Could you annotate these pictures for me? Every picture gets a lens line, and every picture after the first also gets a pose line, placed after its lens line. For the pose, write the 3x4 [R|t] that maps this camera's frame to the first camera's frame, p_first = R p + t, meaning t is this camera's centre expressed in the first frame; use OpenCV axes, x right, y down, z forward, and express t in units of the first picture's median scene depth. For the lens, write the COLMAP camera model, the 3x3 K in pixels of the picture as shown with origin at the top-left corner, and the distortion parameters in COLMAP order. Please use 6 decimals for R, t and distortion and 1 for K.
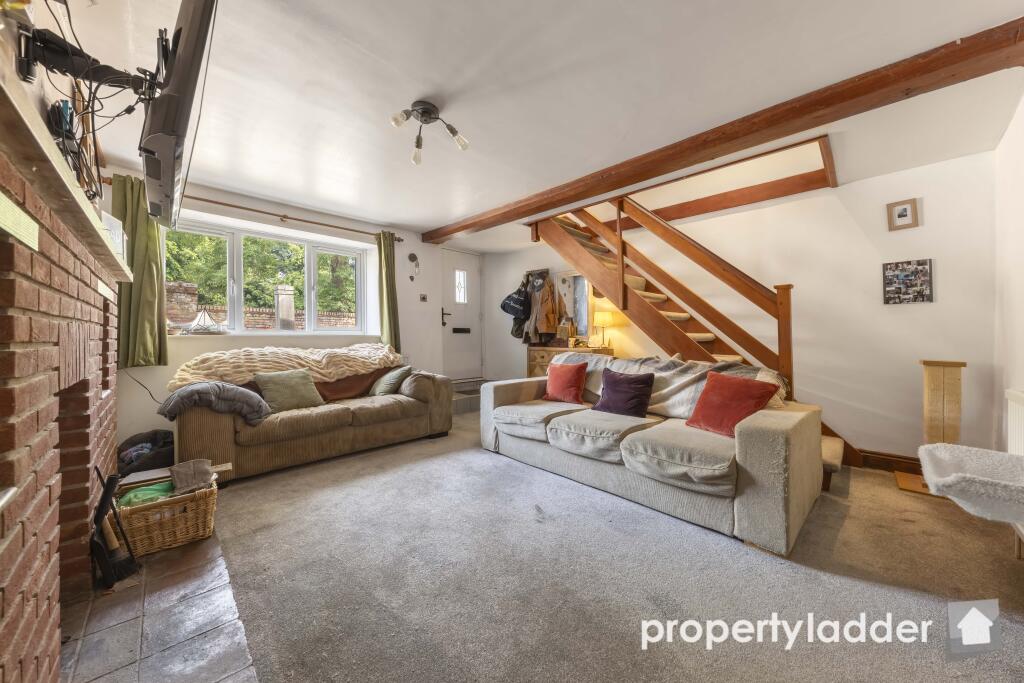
lens RADIAL K [[355.1, 0, 514.0], [0, 355.1, 335.5], [0, 0, 1]] dist [-0.001342, -0.000133]
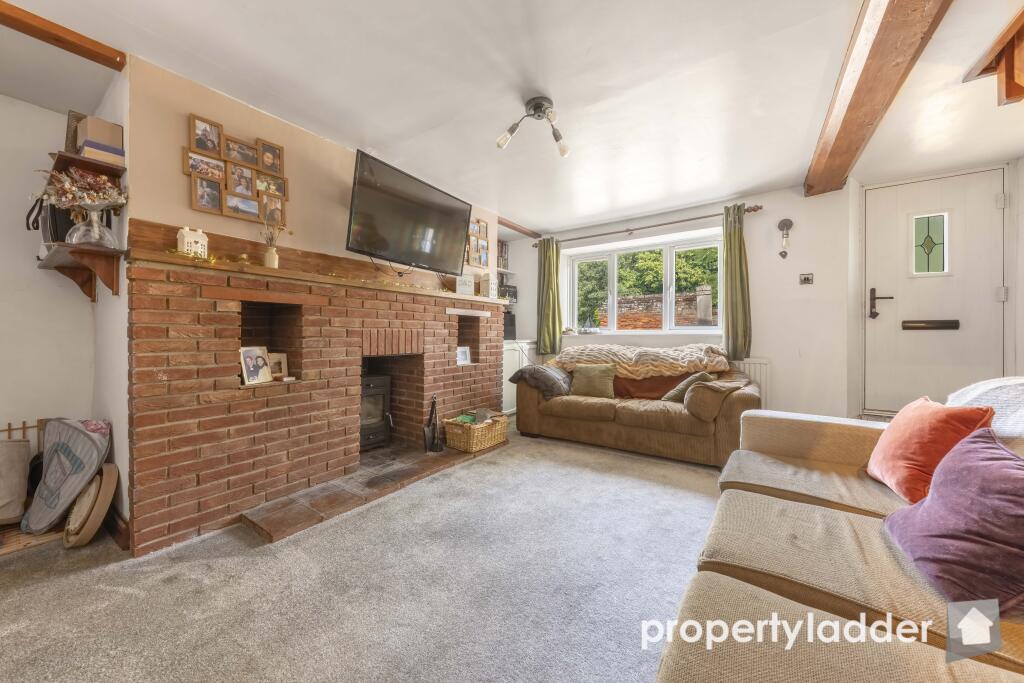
lens RADIAL K [[355.1, 0, 513.3], [0, 355.1, 341.8], [0, 0, 1]] dist [-0.001342, -0.000133]
pose [[0.187399, 0.015973, -0.982154, 0.423436], [0.002497, 0.999857, 0.016737, 0.002346], [0.982281, -0.005589, 0.187333, 0.438409]]
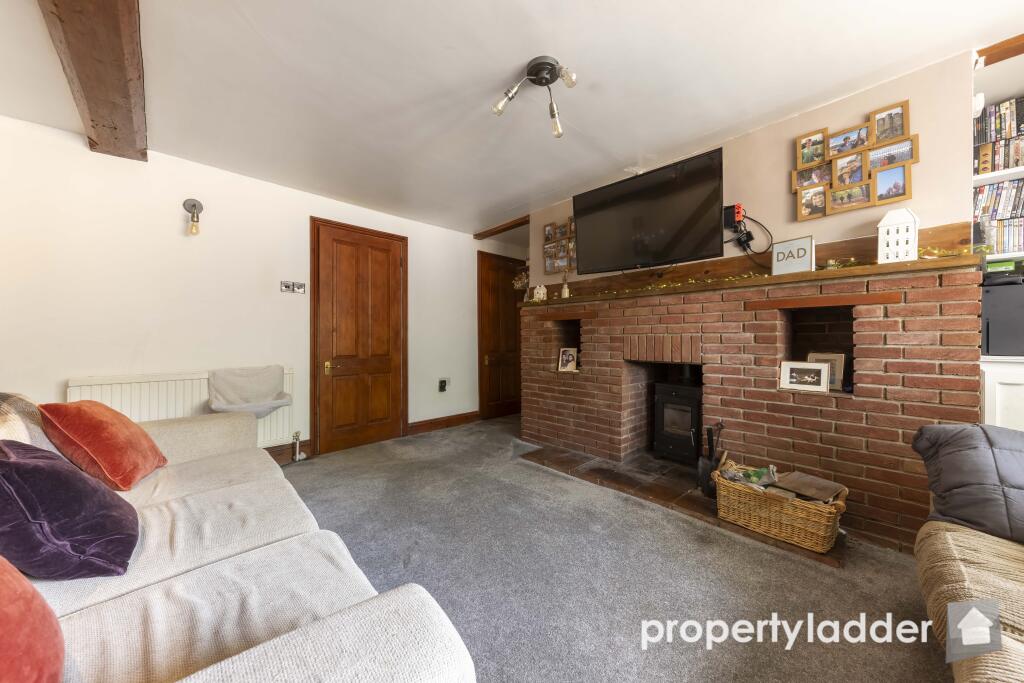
lens RADIAL K [[355.1, 0, 510.4], [0, 355.1, 339.8], [0, 0, 1]] dist [-0.001342, -0.000133]
pose [[-0.999874, -0.003278, 0.015540, -0.103374], [-0.003337, 0.999987, -0.003825, 0.001481], [-0.015528, -0.003877, -0.999872, 1.075237]]
